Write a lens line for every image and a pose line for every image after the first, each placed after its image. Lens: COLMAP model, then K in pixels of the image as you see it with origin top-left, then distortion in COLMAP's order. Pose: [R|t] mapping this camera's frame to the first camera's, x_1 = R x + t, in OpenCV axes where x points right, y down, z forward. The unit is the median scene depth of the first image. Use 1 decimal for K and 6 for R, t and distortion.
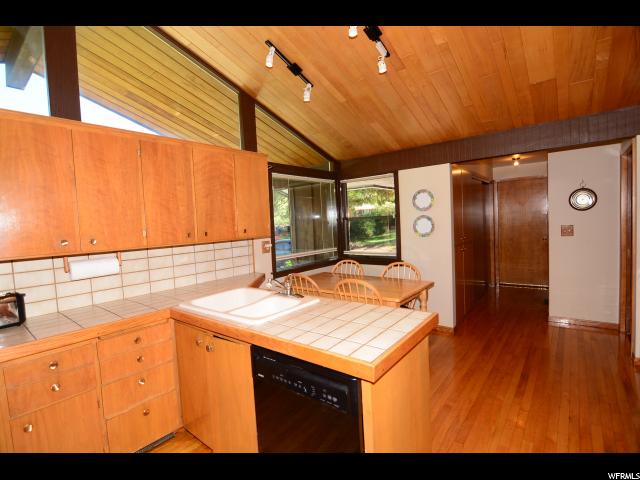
lens RADIAL K [[310.1, 0, 320.0], [0, 310.1, 240.0], [0, 0, 1]] dist [-0.014557, -0.000868]
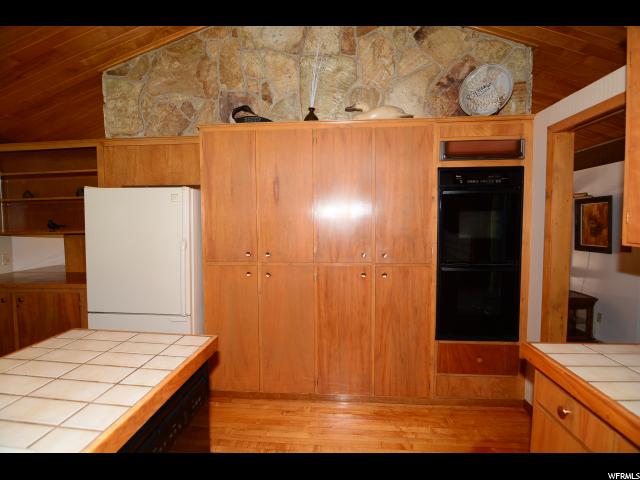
lens RADIAL K [[315.9, 0, 320.0], [0, 315.9, 240.0], [0, 0, 1]] dist [-0.000857, -0.008549]
pose [[-0.549942, 0.004830, 0.835189, -0.420843], [0.079657, 0.995728, 0.046693, -0.001539], [-0.831395, 0.092207, -0.547978, 0.499546]]
